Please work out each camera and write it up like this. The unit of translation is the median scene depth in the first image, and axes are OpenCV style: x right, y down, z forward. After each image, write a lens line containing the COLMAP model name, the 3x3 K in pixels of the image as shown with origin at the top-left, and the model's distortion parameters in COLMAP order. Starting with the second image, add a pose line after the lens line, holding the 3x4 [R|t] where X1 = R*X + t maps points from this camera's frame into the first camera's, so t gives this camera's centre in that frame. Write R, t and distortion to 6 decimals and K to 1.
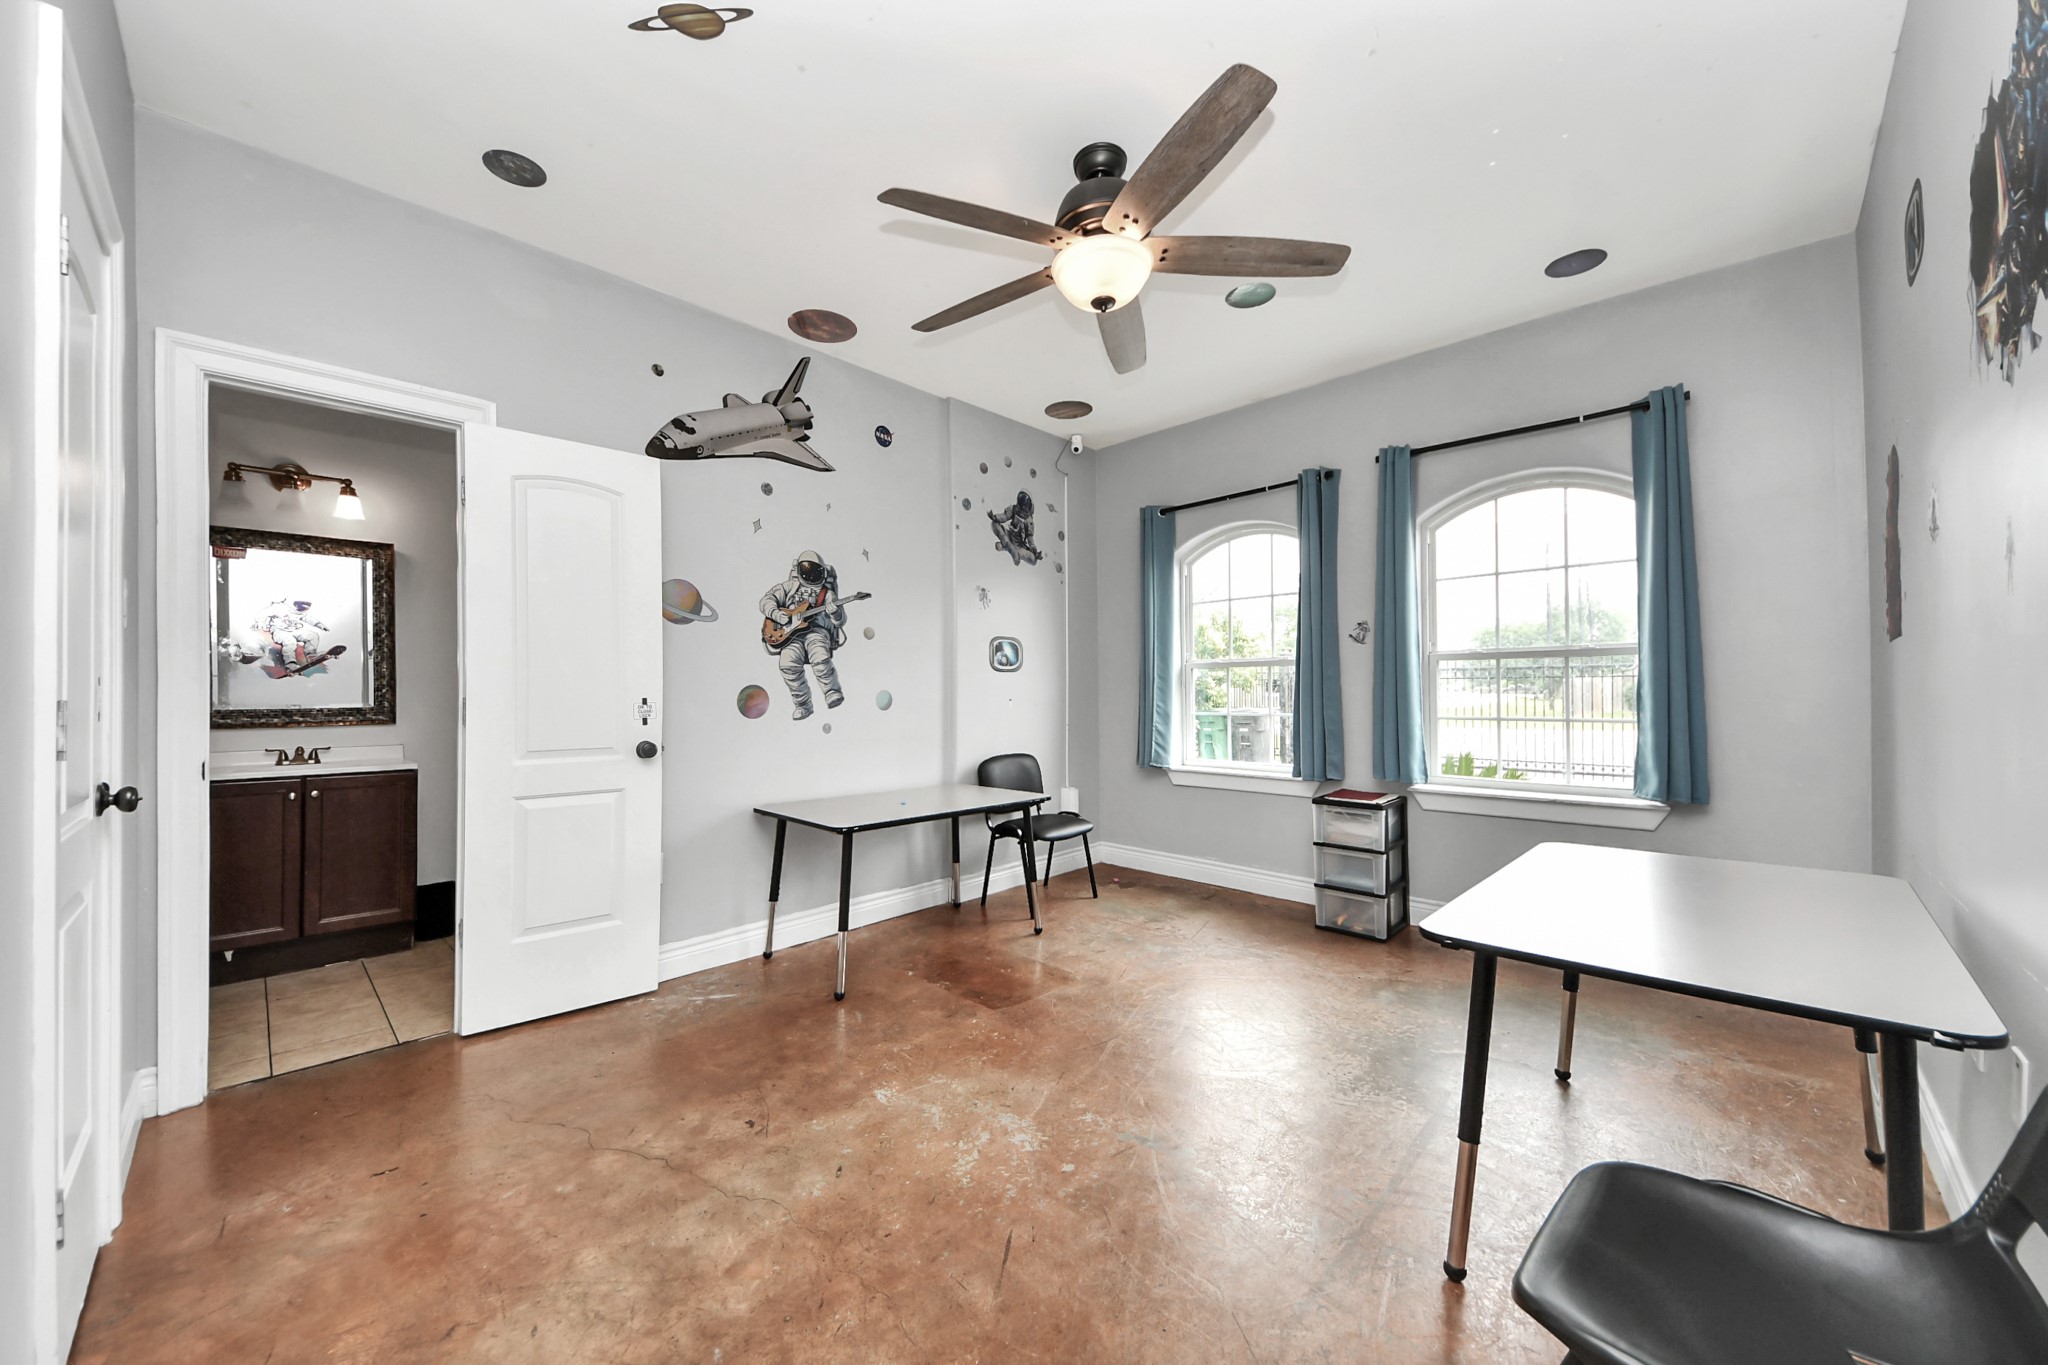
lens RADIAL K [[731.6, 0, 1013.1], [0, 731.6, 685.0], [0, 0, 1]] dist [0.000270, 0.000014]
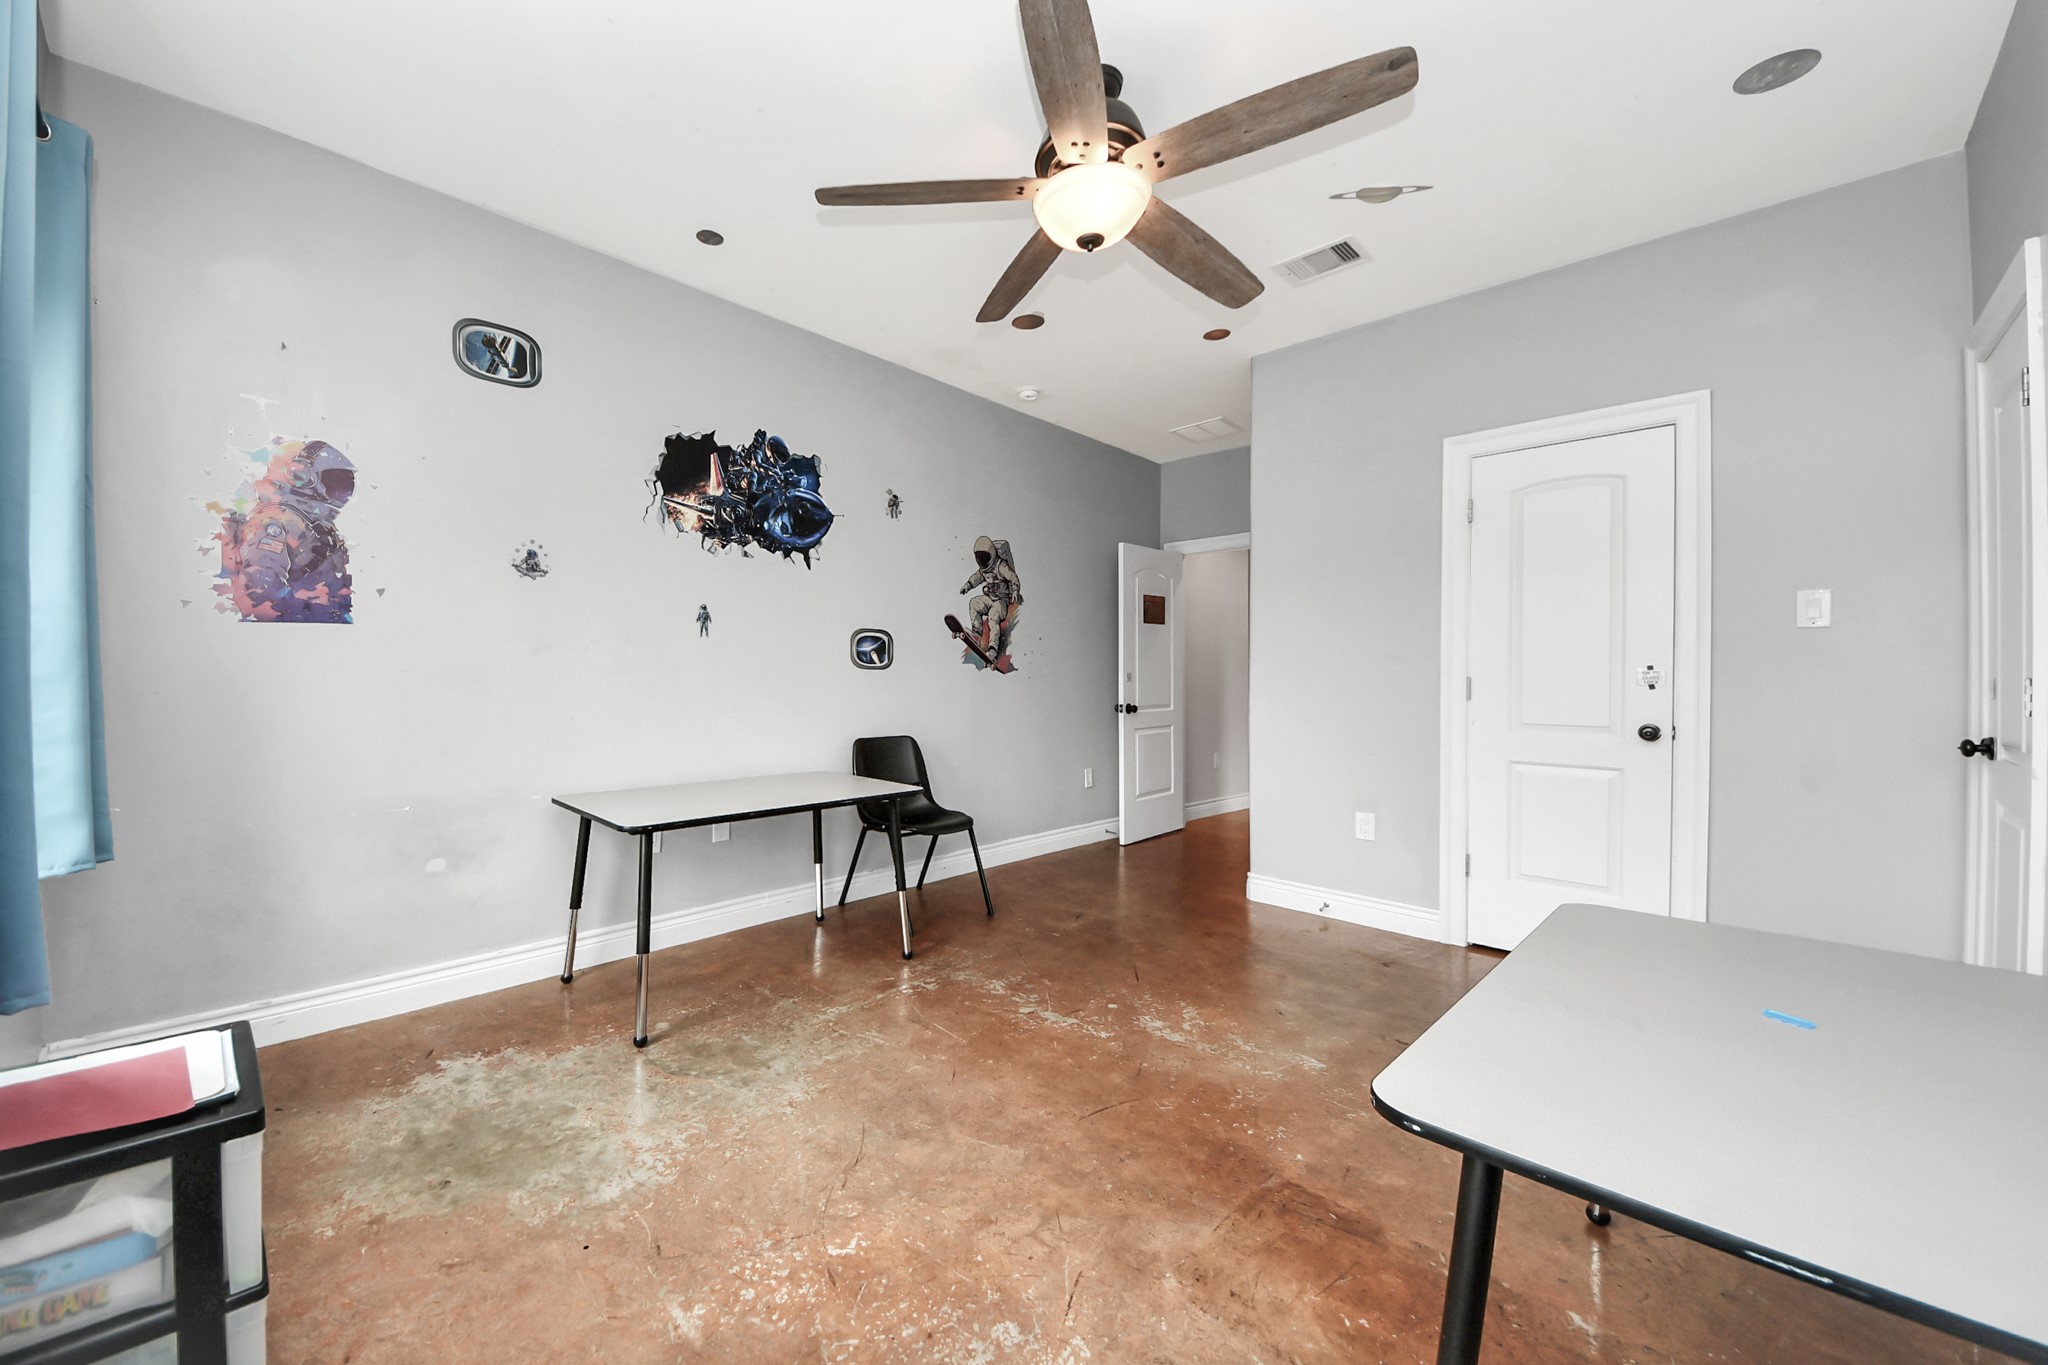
lens RADIAL K [[731.6, 0, 1013.1], [0, 731.6, 685.0], [0, 0, 1]] dist [0.000270, 0.000014]
pose [[-0.997899, -0.002399, -0.064739, 0.315223], [-0.001914, 0.999970, -0.007549, 0.058531], [0.064755, -0.007409, -0.997874, 2.114645]]
